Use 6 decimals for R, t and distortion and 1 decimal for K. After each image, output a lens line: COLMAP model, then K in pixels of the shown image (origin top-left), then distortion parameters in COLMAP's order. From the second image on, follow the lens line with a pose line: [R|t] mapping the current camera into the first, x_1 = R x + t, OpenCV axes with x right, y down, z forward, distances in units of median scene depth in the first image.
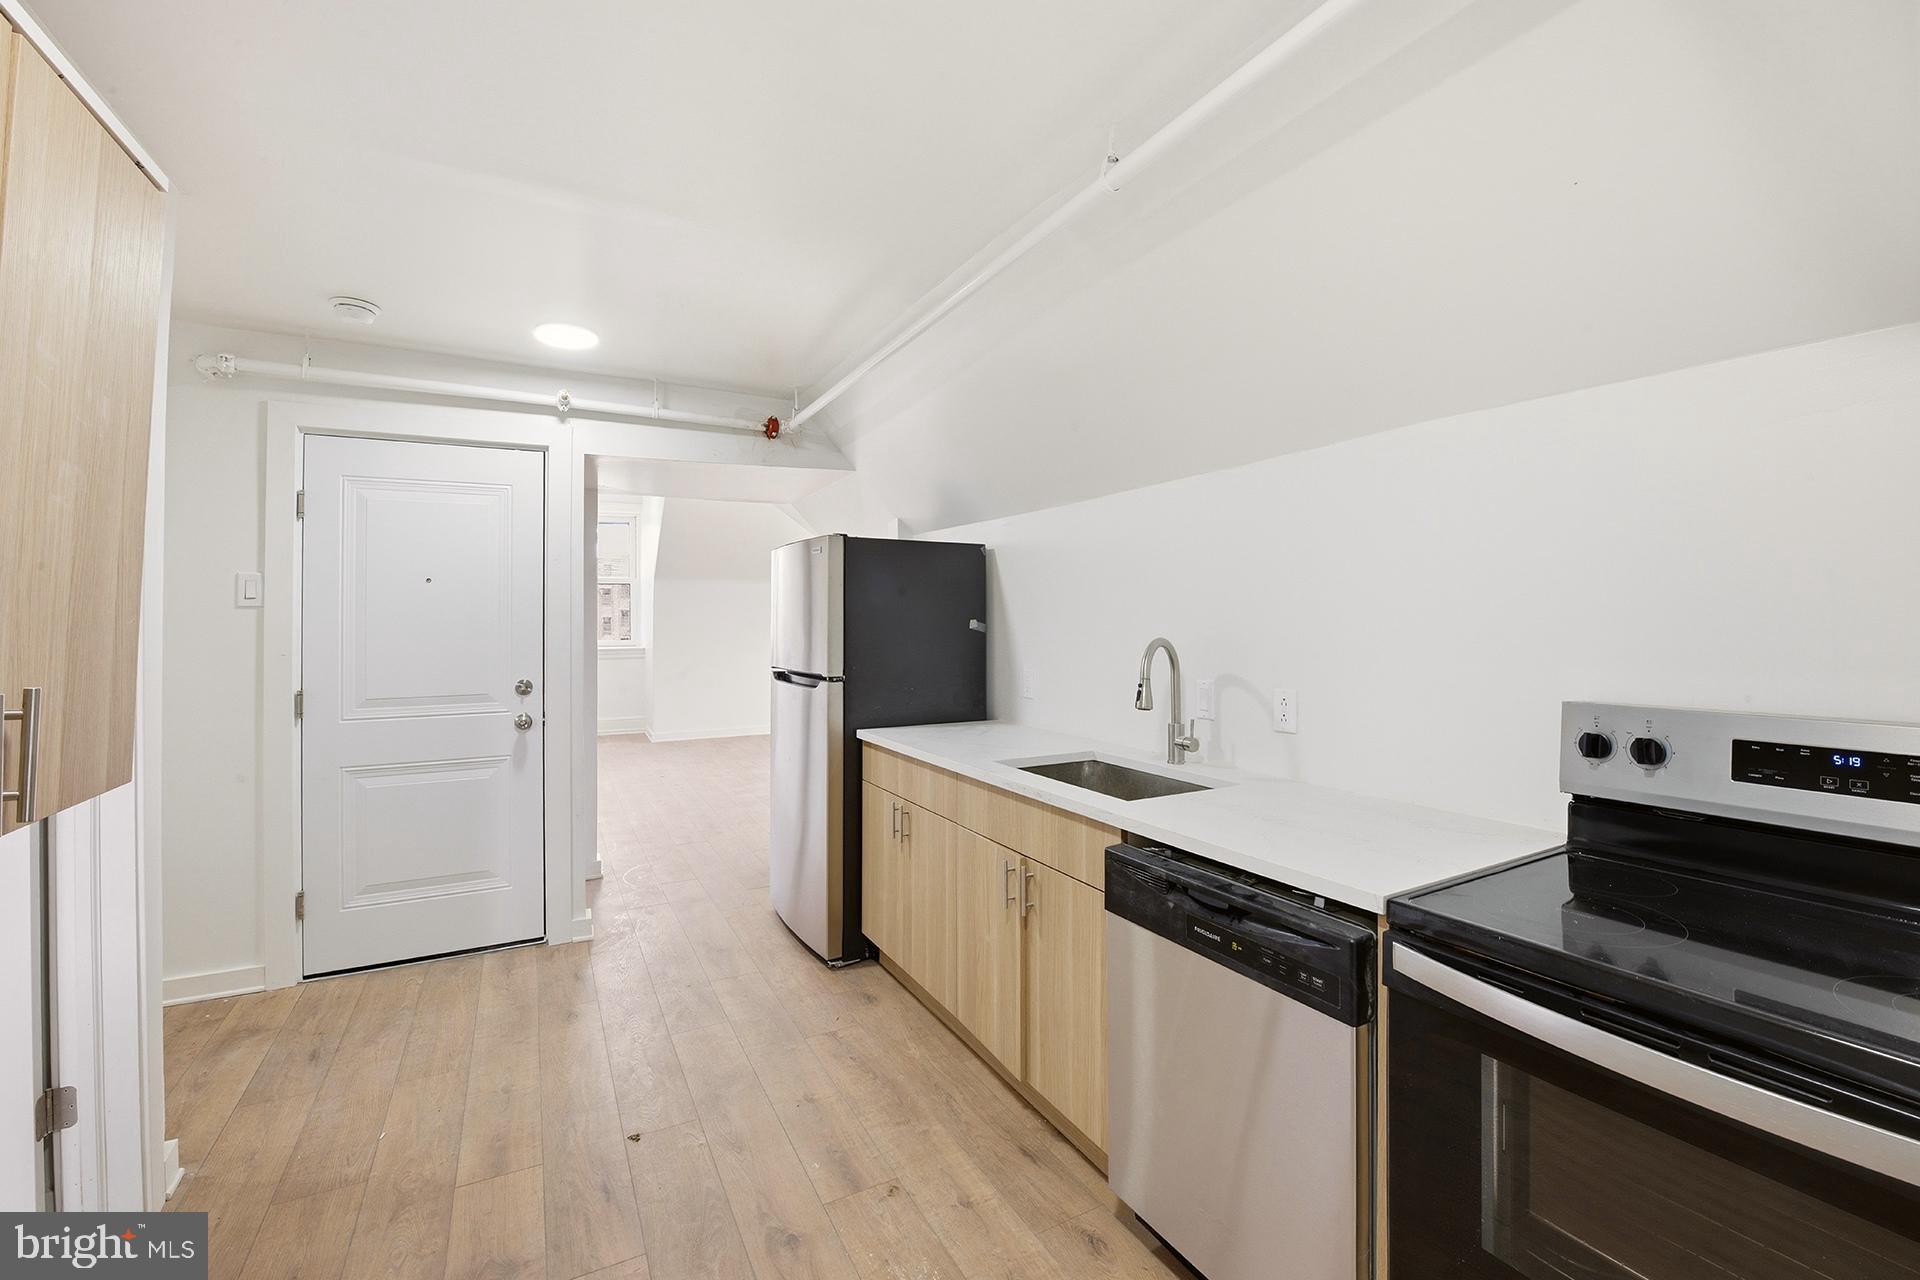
lens RADIAL K [[797.9, 0, 938.5], [0, 797.9, 612.8], [0, 0, 1]] dist [-0.016272, -0.000229]
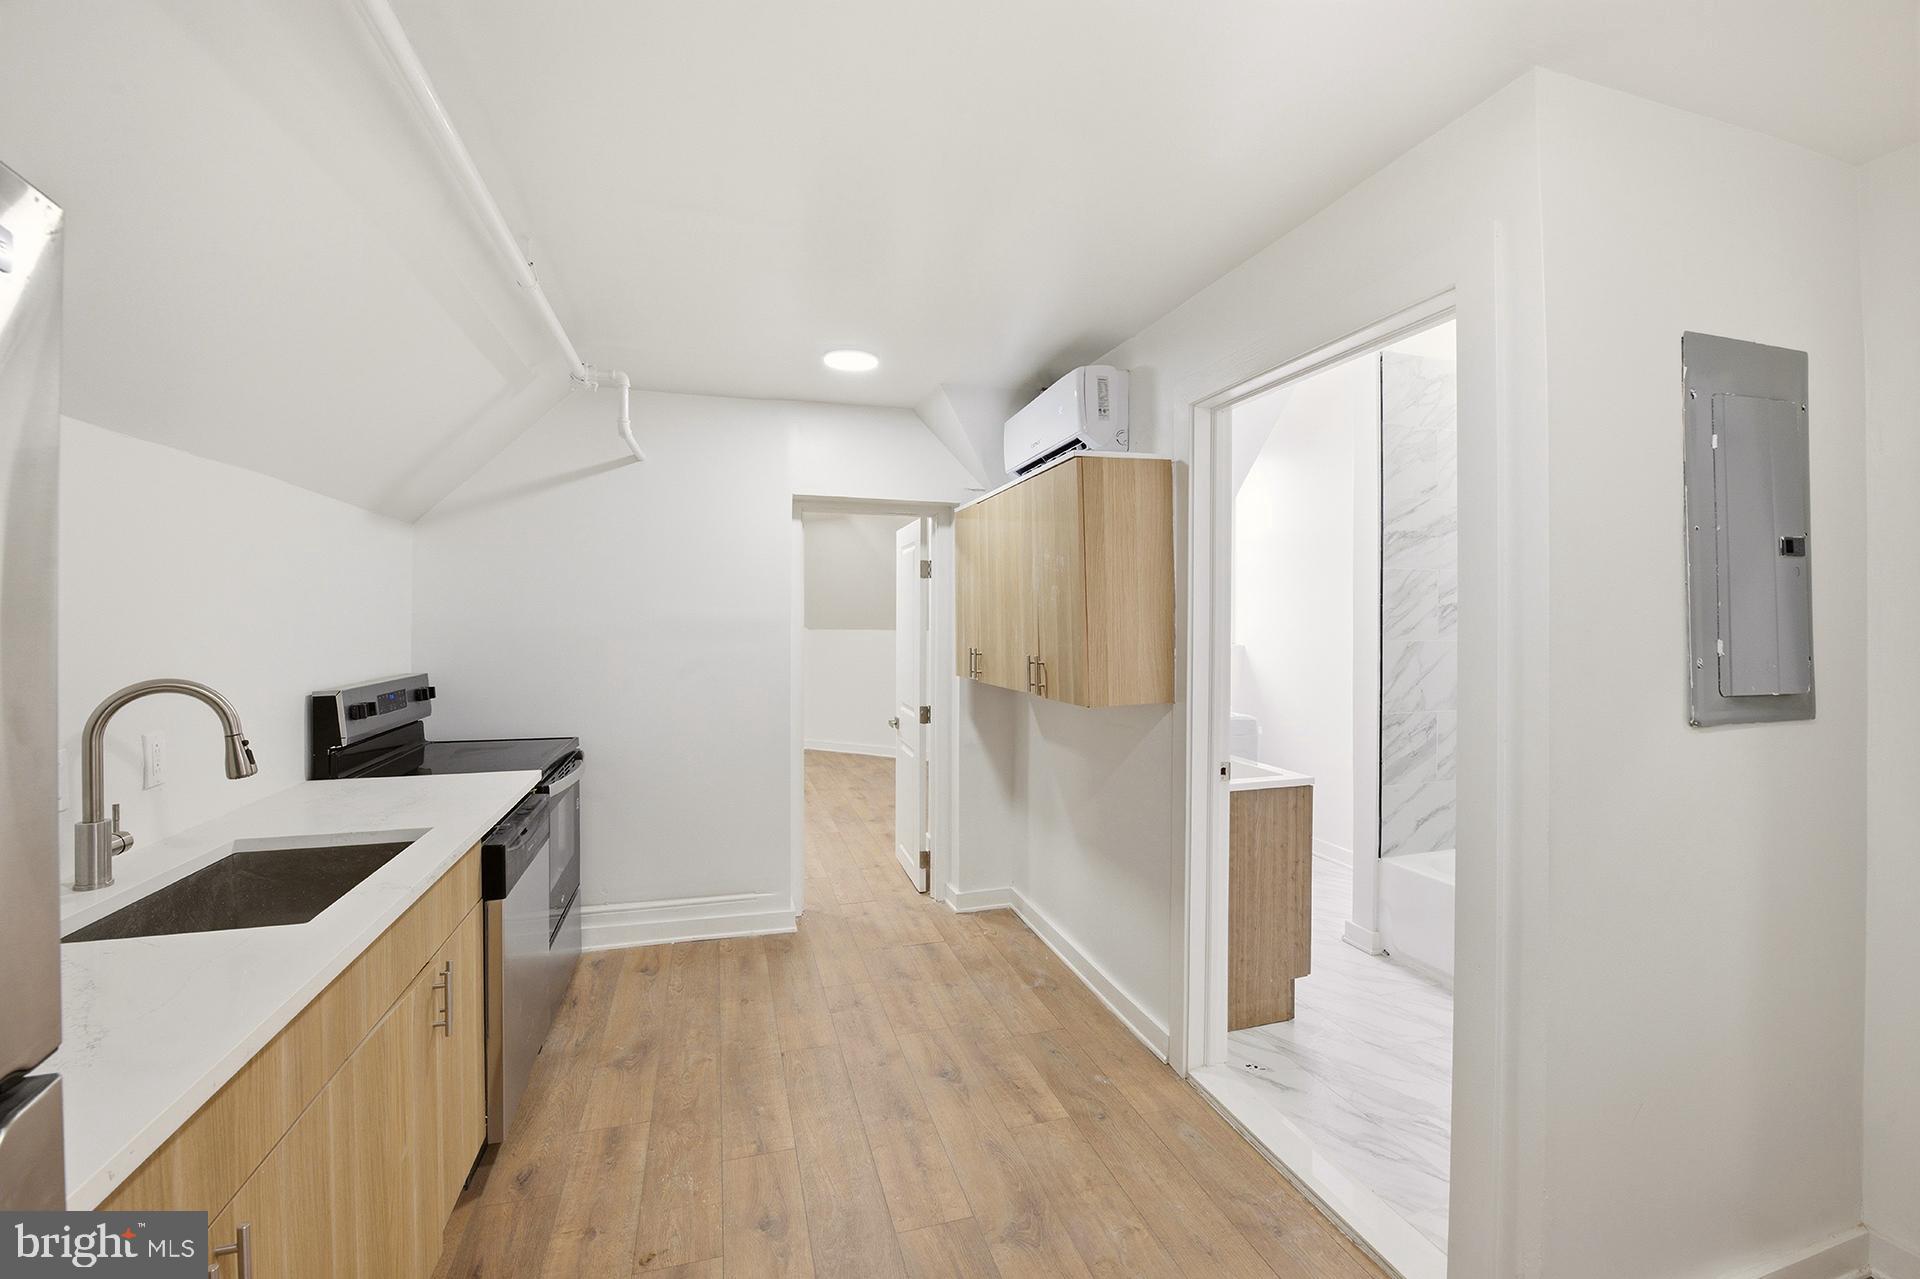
lens RADIAL K [[797.9, 0, 925.2], [0, 797.9, 611.7], [0, 0, 1]] dist [-0.016272, -0.000229]
pose [[-0.973711, 0.002392, 0.227775, -0.567448], [-0.001392, 0.999864, -0.016448, -0.017887], [-0.227783, -0.016332, -0.973575, 1.769150]]
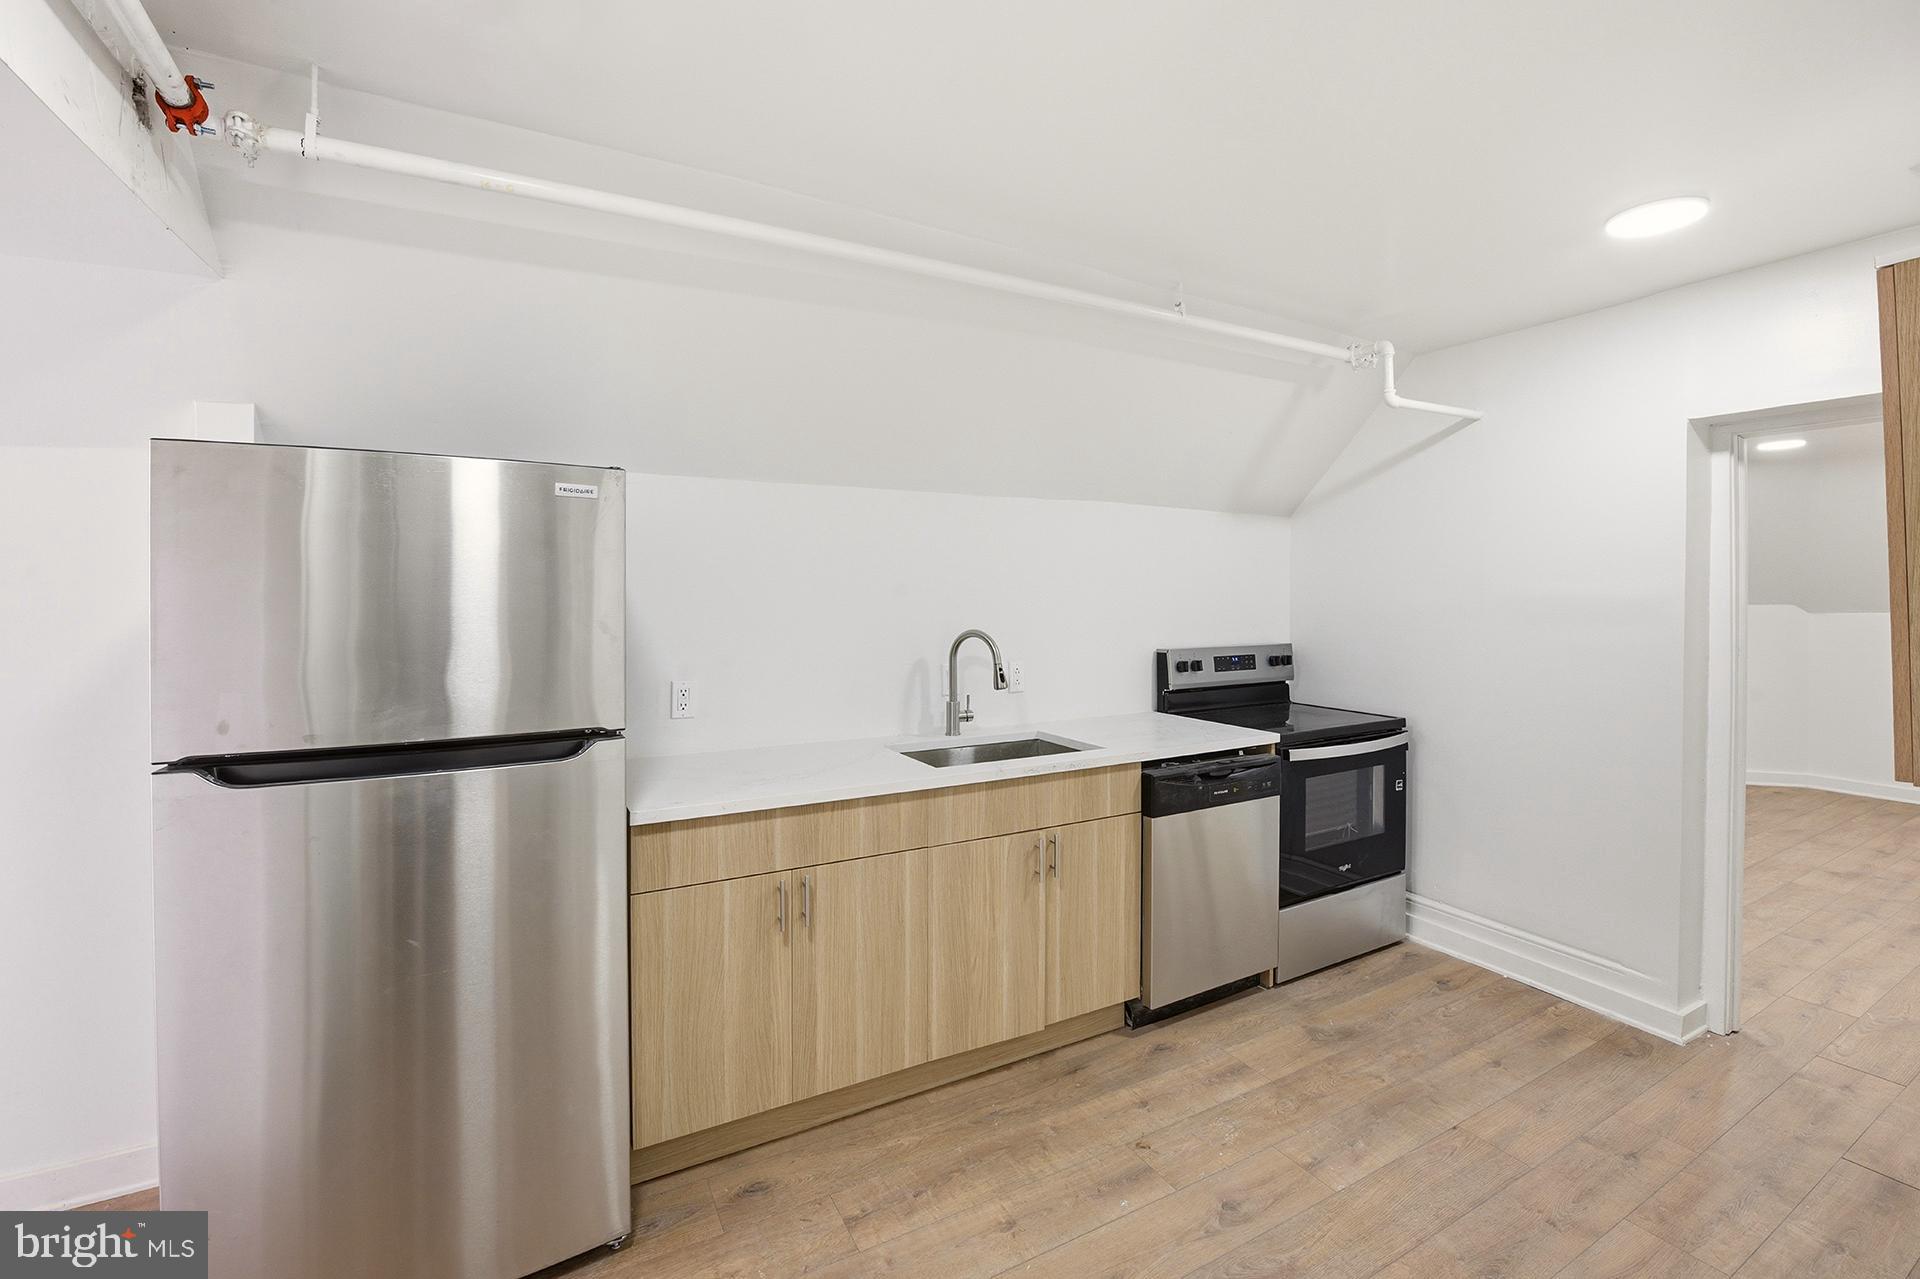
lens RADIAL K [[797.9, 0, 983.6], [0, 797.9, 599.2], [0, 0, 1]] dist [-0.016272, -0.000229]
pose [[-0.023855, -0.004271, 0.999706, -1.094058], [-0.010341, 0.999938, 0.004025, -0.023992], [-0.999662, -0.010242, -0.023898, 1.203209]]
